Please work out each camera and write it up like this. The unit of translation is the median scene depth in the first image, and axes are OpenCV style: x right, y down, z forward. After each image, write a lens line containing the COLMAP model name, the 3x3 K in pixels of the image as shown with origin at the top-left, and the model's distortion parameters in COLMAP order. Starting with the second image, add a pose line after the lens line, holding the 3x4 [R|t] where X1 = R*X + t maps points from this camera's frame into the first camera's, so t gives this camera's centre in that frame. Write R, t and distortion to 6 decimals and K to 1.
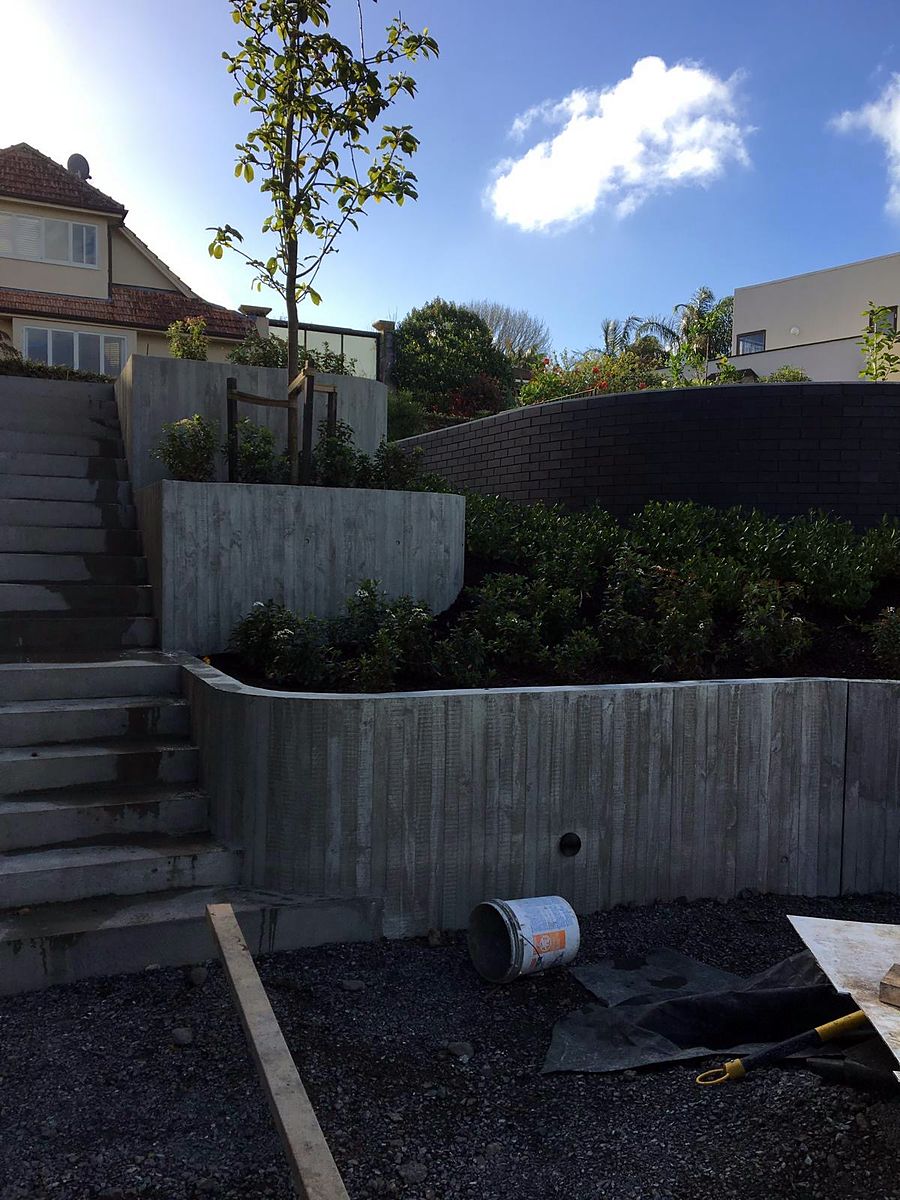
lens RADIAL K [[1009.5, 0, 450.0], [0, 1009.5, 600.0], [0, 0, 1]] dist [0.007367, 0.001819]
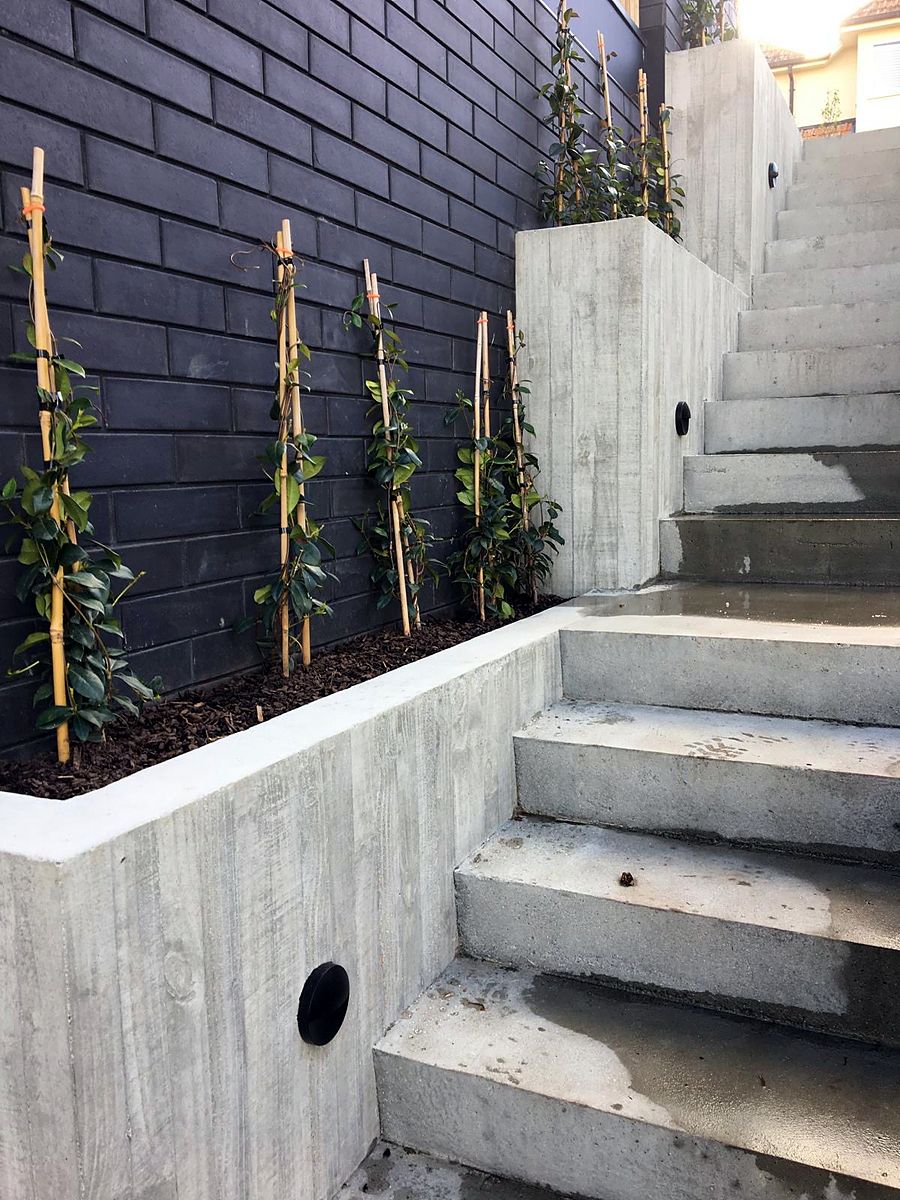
lens RADIAL K [[1009.5, 0, 450.0], [0, 1009.5, 600.0], [0, 0, 1]] dist [0.007367, 0.001819]
pose [[0.652263, 0.067005, -0.755025, -0.167321], [0.005511, 0.995640, 0.093120, 0.013476], [0.757973, -0.064900, 0.649050, 0.667432]]
